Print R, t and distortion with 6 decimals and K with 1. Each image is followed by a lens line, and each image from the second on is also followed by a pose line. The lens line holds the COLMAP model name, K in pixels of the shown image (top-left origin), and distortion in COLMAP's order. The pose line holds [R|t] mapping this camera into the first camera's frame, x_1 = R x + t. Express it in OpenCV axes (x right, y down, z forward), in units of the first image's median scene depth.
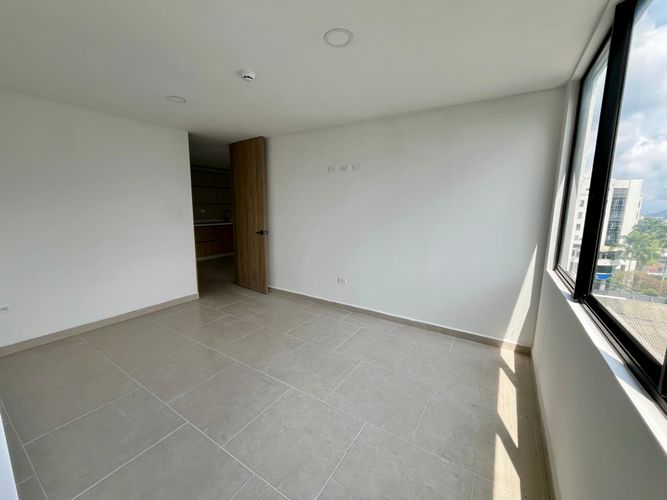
lens RADIAL K [[269.9, 0, 330.9], [0, 269.9, 249.4], [0, 0, 1]] dist [-0.001514, -0.000184]
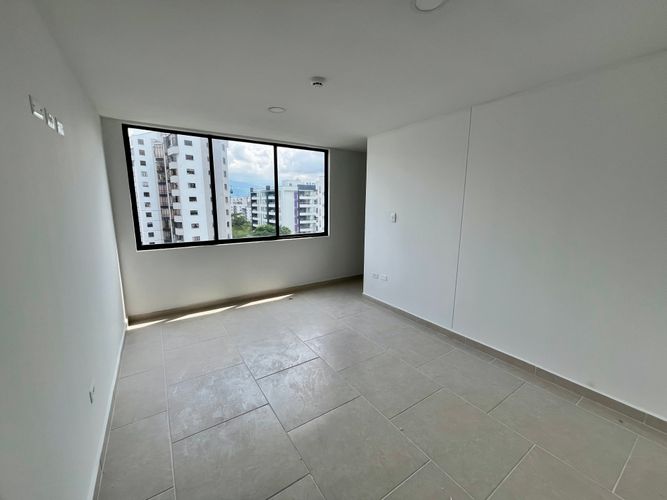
lens RADIAL K [[269.9, 0, 330.9], [0, 269.9, 249.4], [0, 0, 1]] dist [-0.001514, -0.000184]
pose [[-0.912367, -0.080772, 0.401325, -0.518779], [0.055354, 0.946997, 0.316438, -0.240778], [-0.405613, 0.310923, -0.859538, 1.309287]]
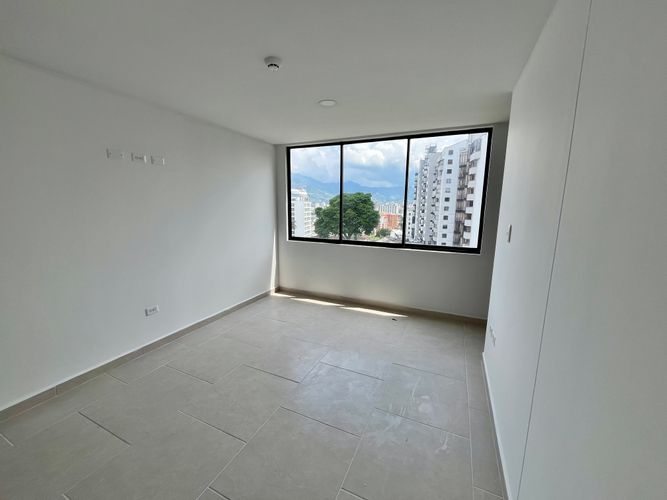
lens RADIAL K [[269.9, 0, 330.9], [0, 269.9, 249.4], [0, 0, 1]] dist [-0.001514, -0.000184]
pose [[-0.135070, -0.170271, 0.976096, -0.822336], [0.147328, 0.970722, 0.189720, -0.132507], [-0.979822, 0.169432, -0.106030, 0.654853]]
